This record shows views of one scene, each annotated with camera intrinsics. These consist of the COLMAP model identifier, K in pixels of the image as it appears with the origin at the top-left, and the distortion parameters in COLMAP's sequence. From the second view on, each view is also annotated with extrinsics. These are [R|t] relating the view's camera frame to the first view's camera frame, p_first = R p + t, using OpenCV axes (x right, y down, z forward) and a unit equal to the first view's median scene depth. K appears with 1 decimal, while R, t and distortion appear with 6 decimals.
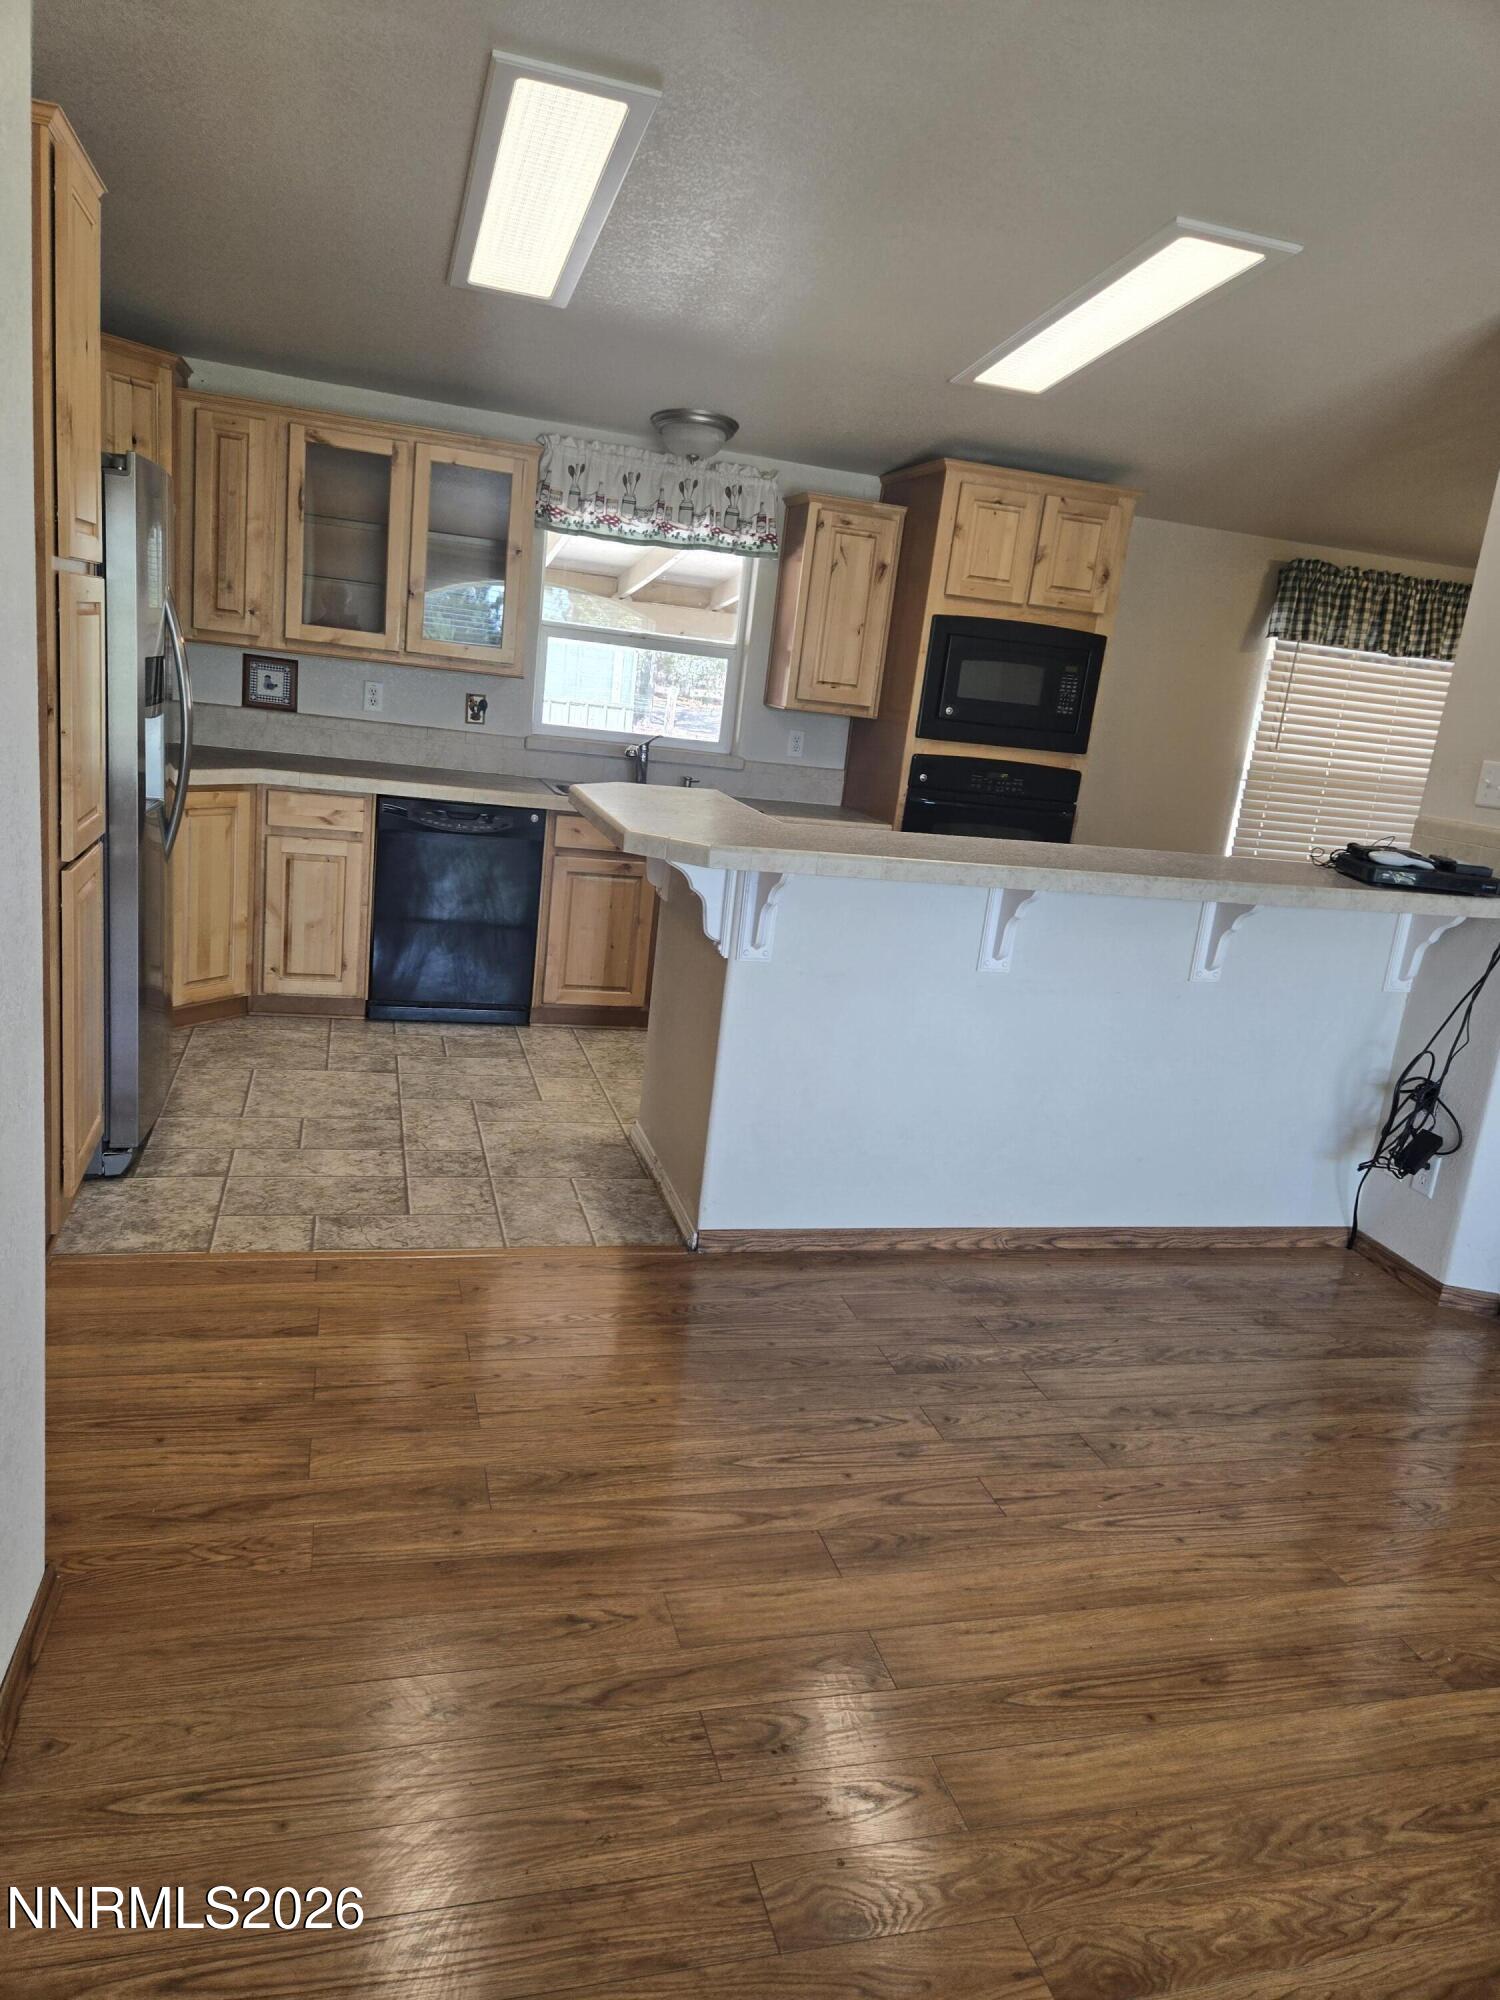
lens RADIAL K [[1372.6, 0, 750.0], [0, 1372.6, 1000.0], [0, 0, 1]] dist [0.051943, -0.047366]
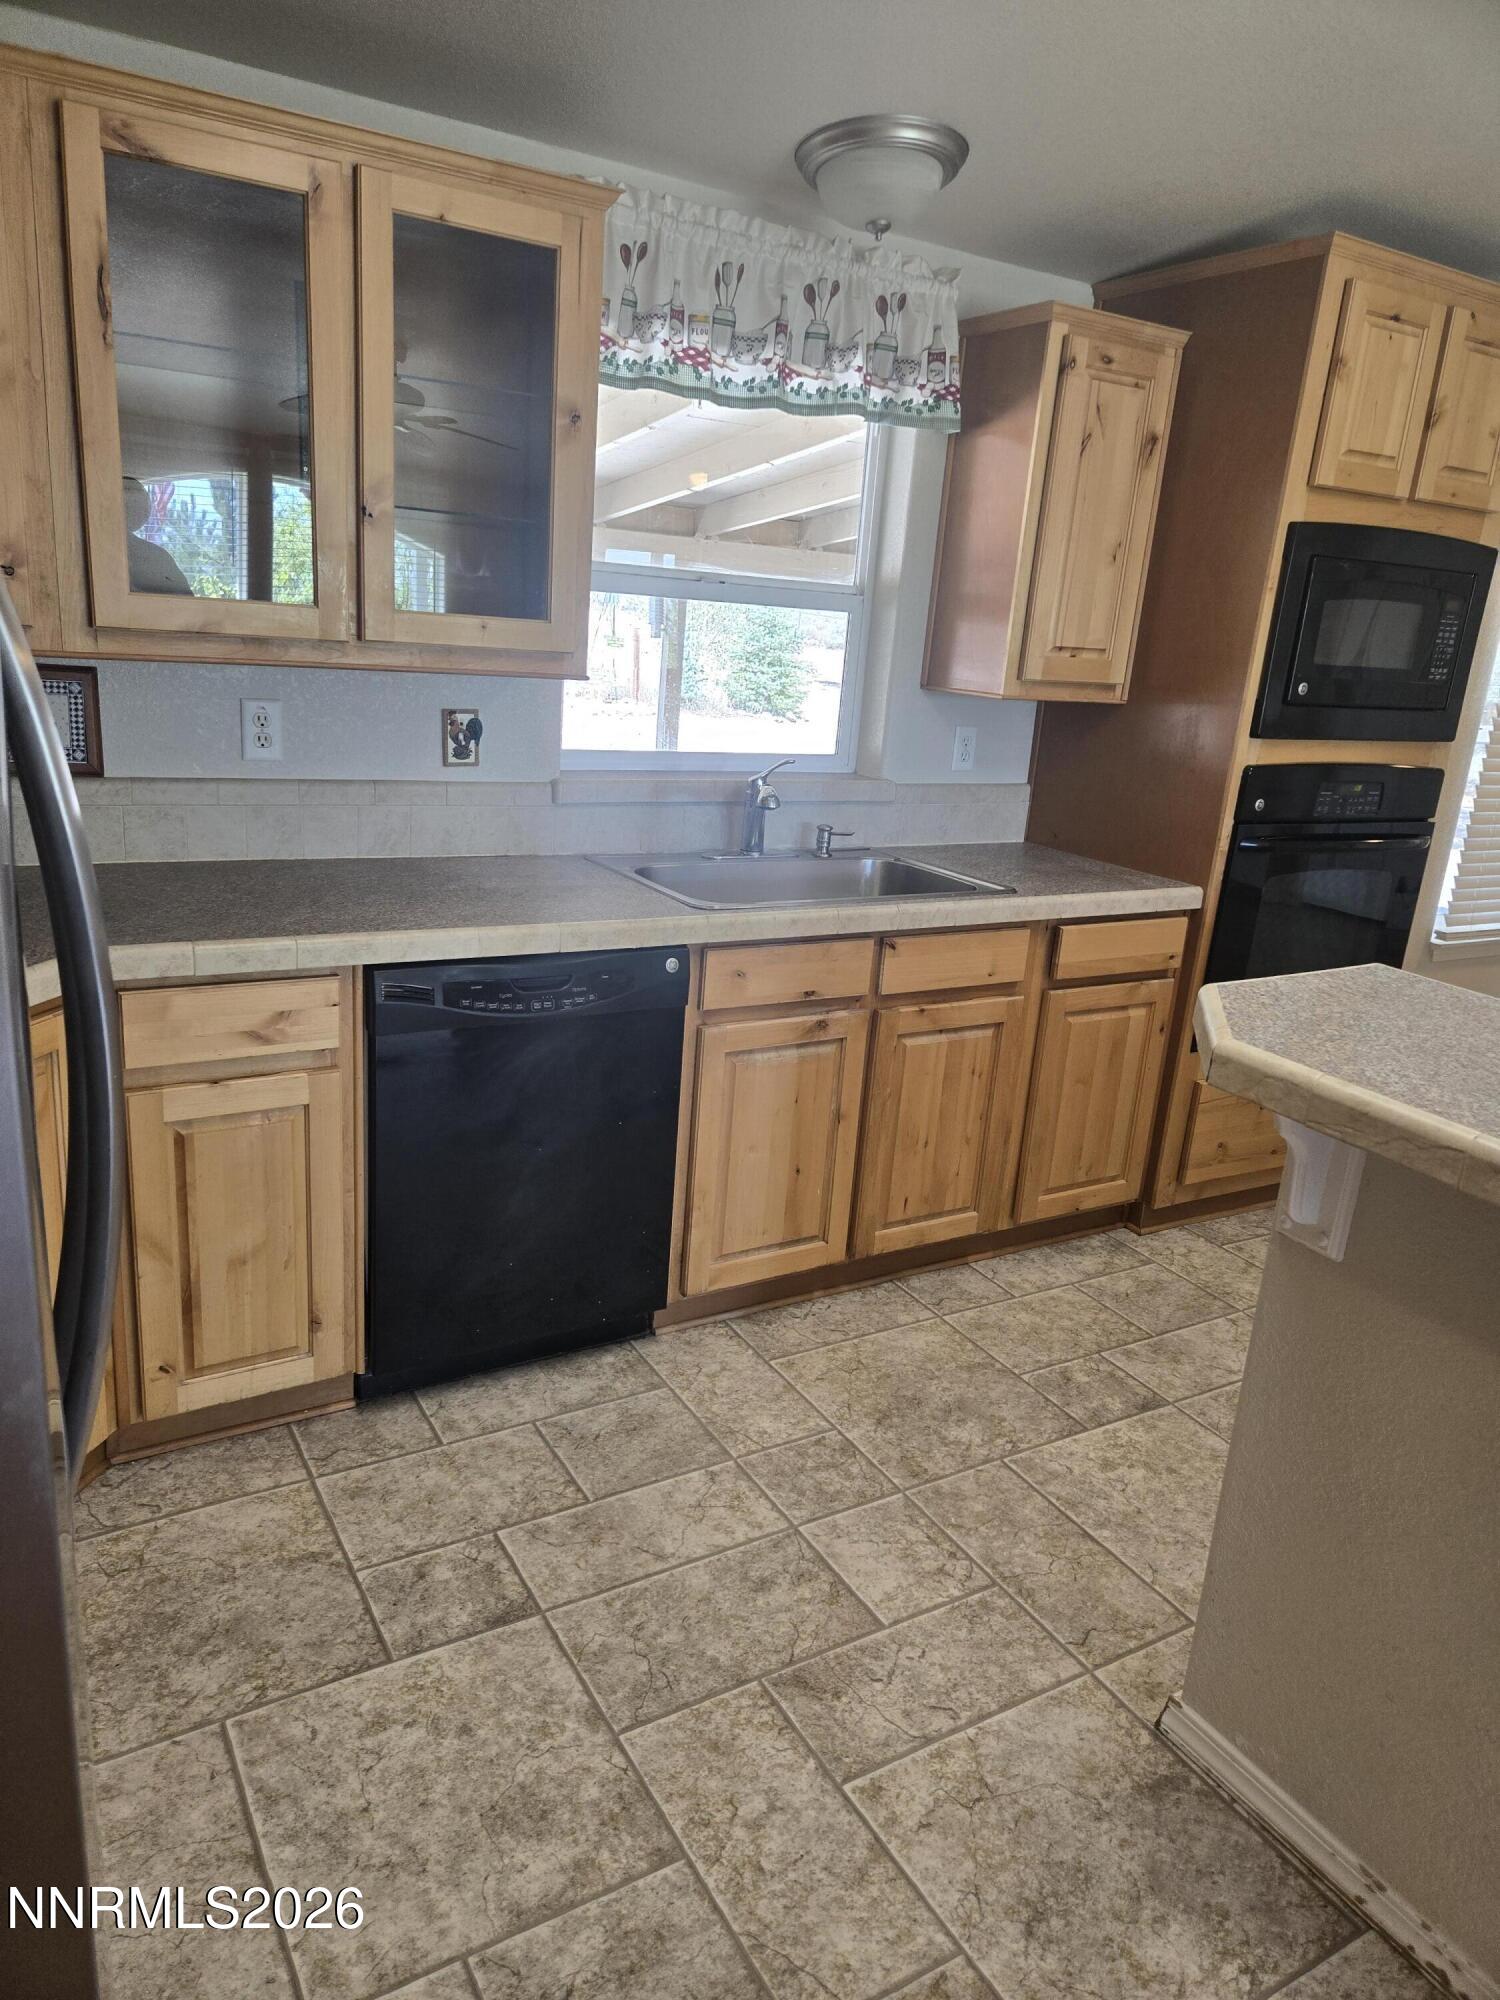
lens RADIAL K [[1339.5, 0, 726.3], [0, 1339.5, 1000.6], [0, 0, 1]] dist [0.047125, -0.044594]
pose [[0.964865, -0.115011, 0.236237, -0.241177], [0.098420, 0.991851, 0.080899, -0.148955], [-0.243617, -0.054807, 0.968322, 0.496782]]
